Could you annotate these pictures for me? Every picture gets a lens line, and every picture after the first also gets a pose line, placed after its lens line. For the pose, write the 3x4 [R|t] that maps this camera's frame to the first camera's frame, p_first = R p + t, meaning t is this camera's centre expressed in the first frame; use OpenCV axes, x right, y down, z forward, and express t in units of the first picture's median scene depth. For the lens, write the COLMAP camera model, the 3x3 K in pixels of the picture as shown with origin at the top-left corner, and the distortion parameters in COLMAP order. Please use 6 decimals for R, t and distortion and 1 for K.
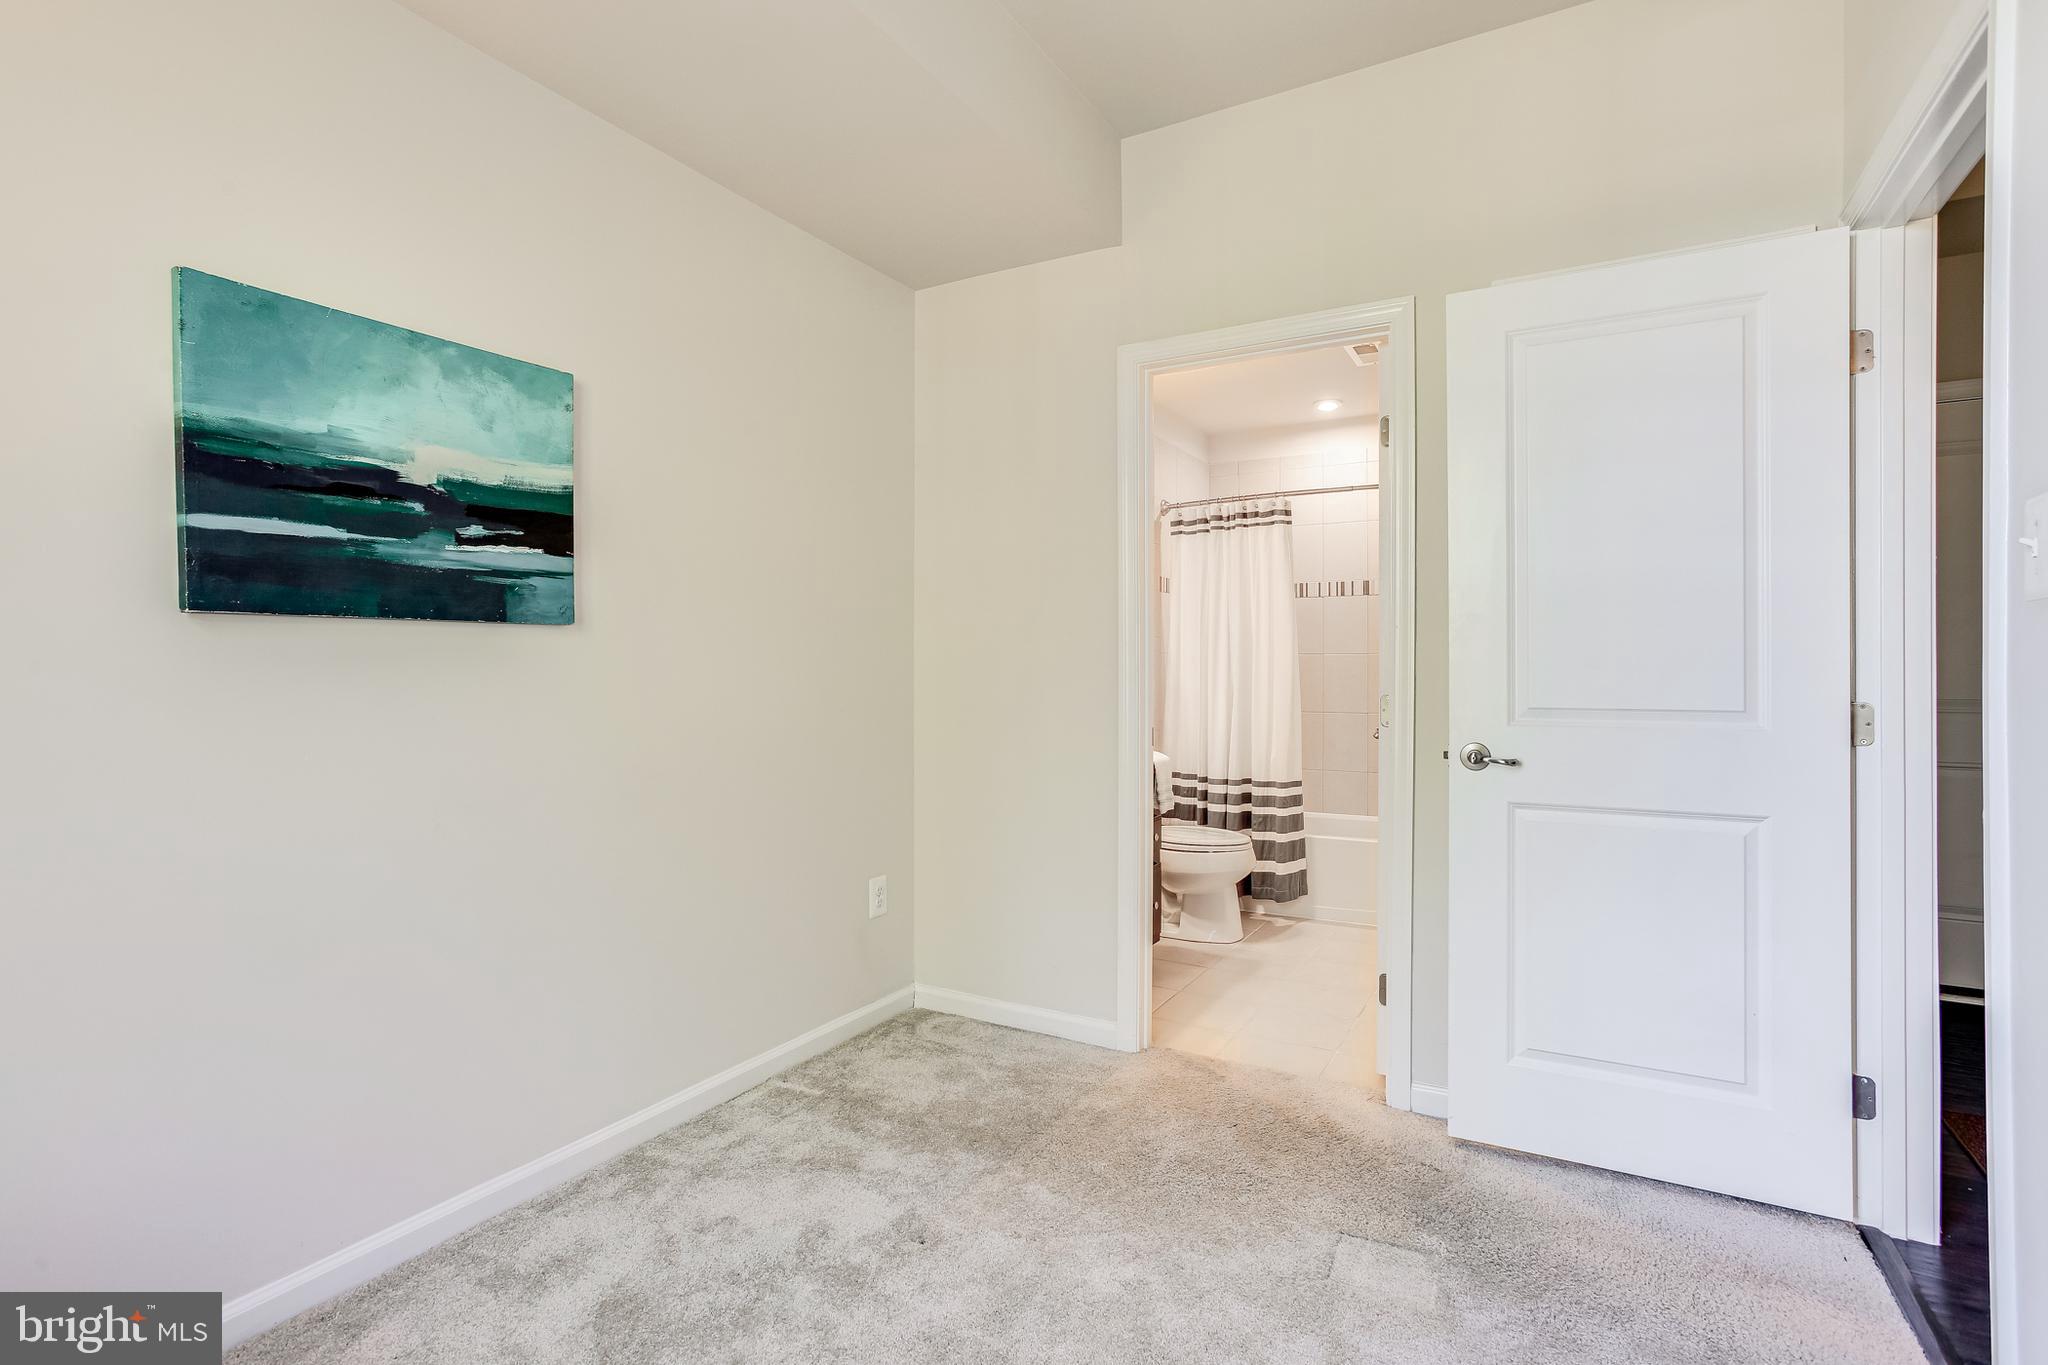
lens RADIAL K [[994.8, 0, 1022.8], [0, 994.8, 669.3], [0, 0, 1]] dist [-0.003540, -0.000145]
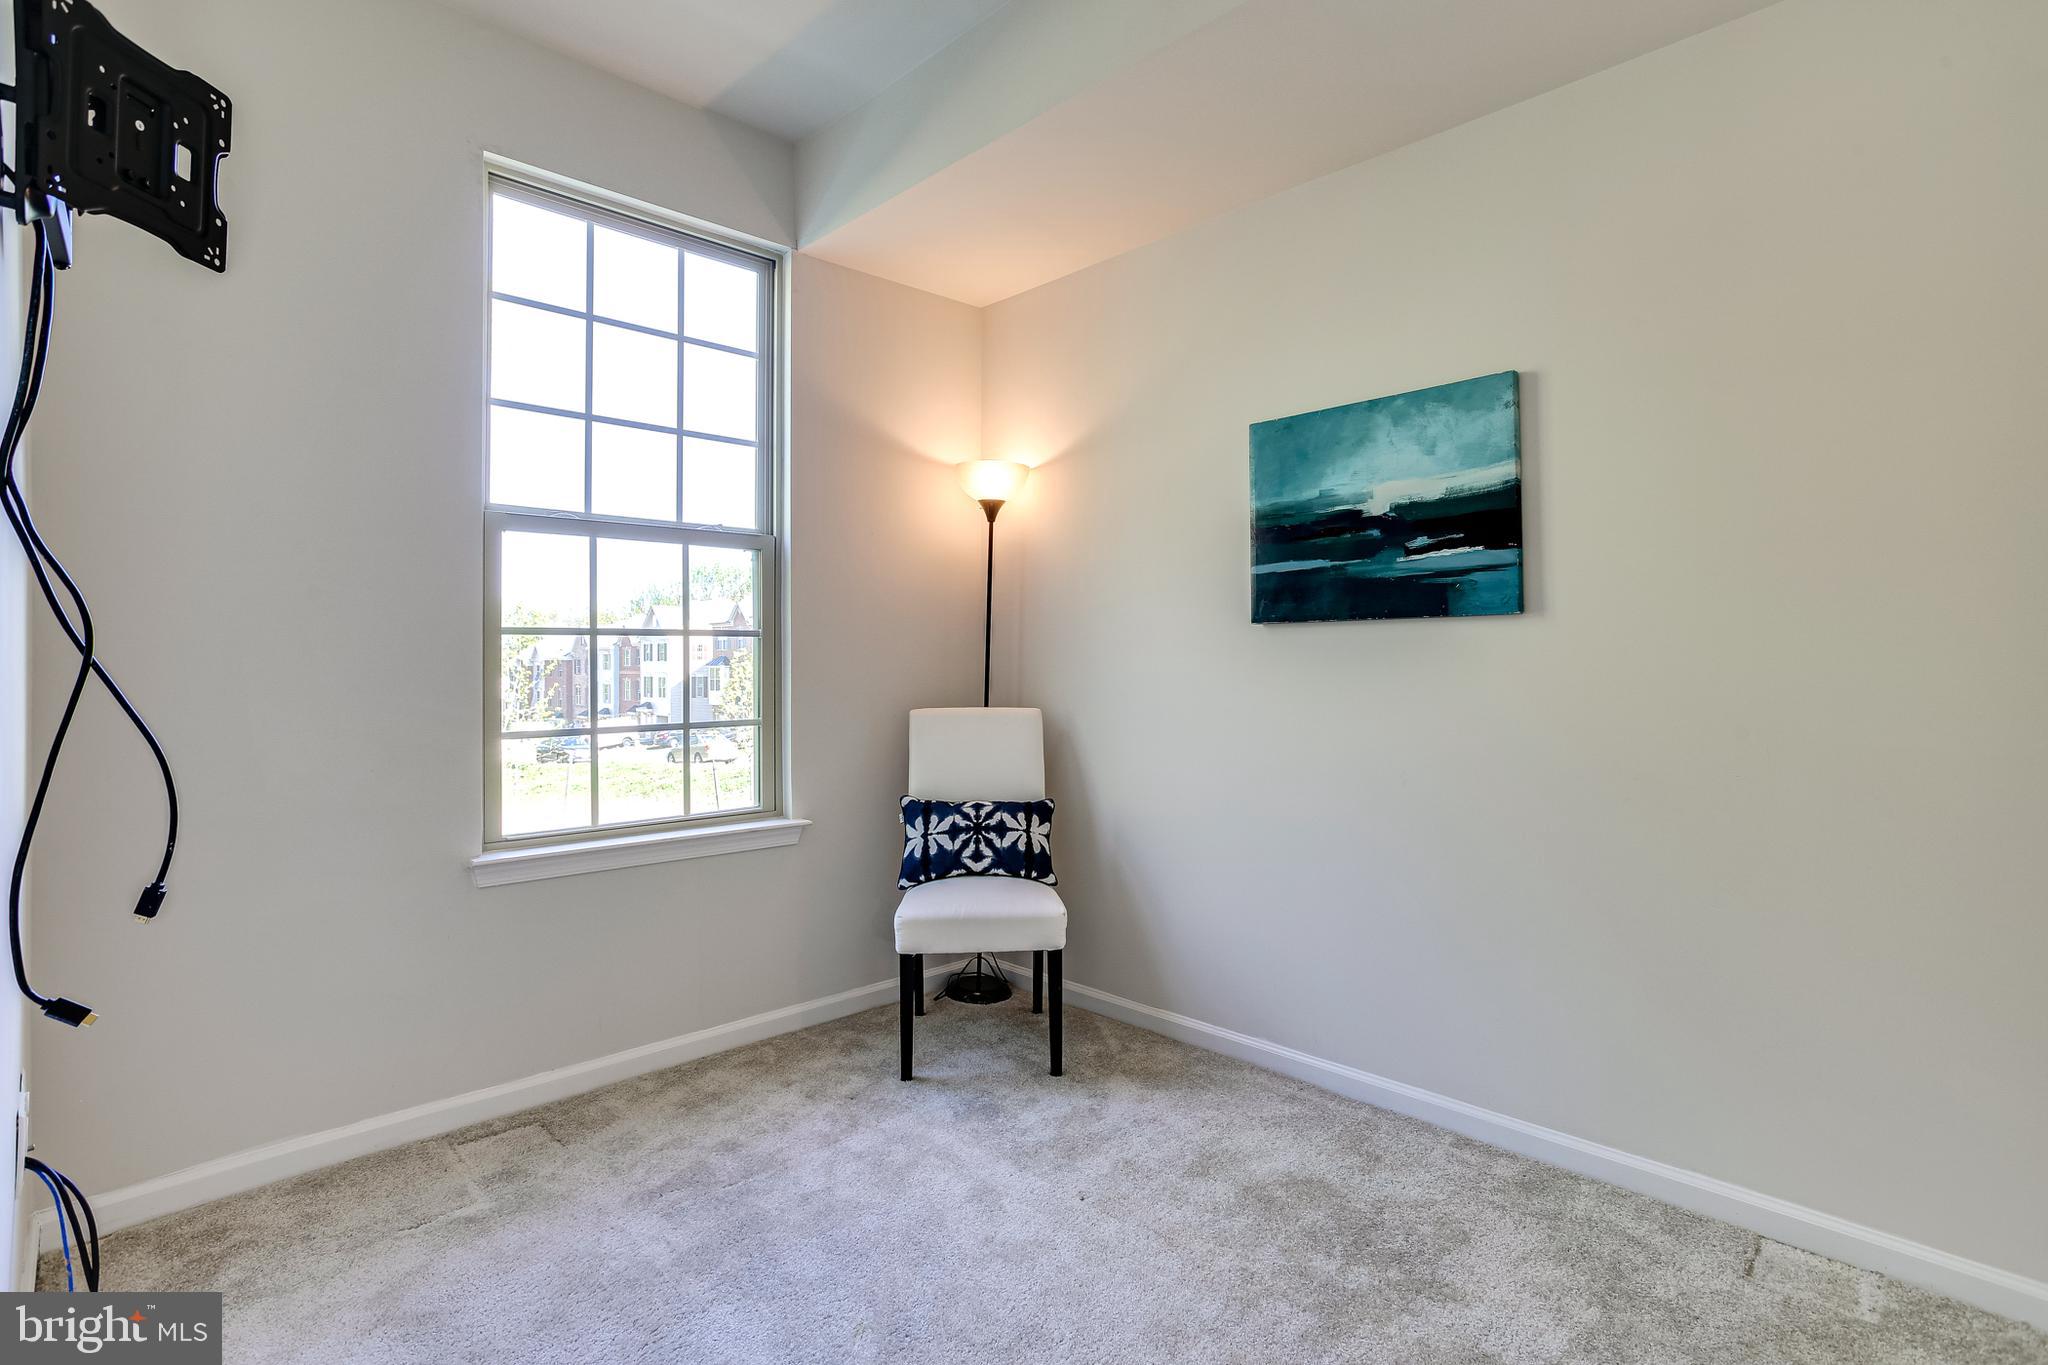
lens RADIAL K [[994.8, 0, 1022.8], [0, 994.8, 669.3], [0, 0, 1]] dist [-0.003540, -0.000145]
pose [[-0.283094, 0.011568, -0.959022, 0.756958], [-0.001966, 0.999918, 0.012641, 0.000797], [0.959090, 0.005464, -0.283048, 0.897986]]
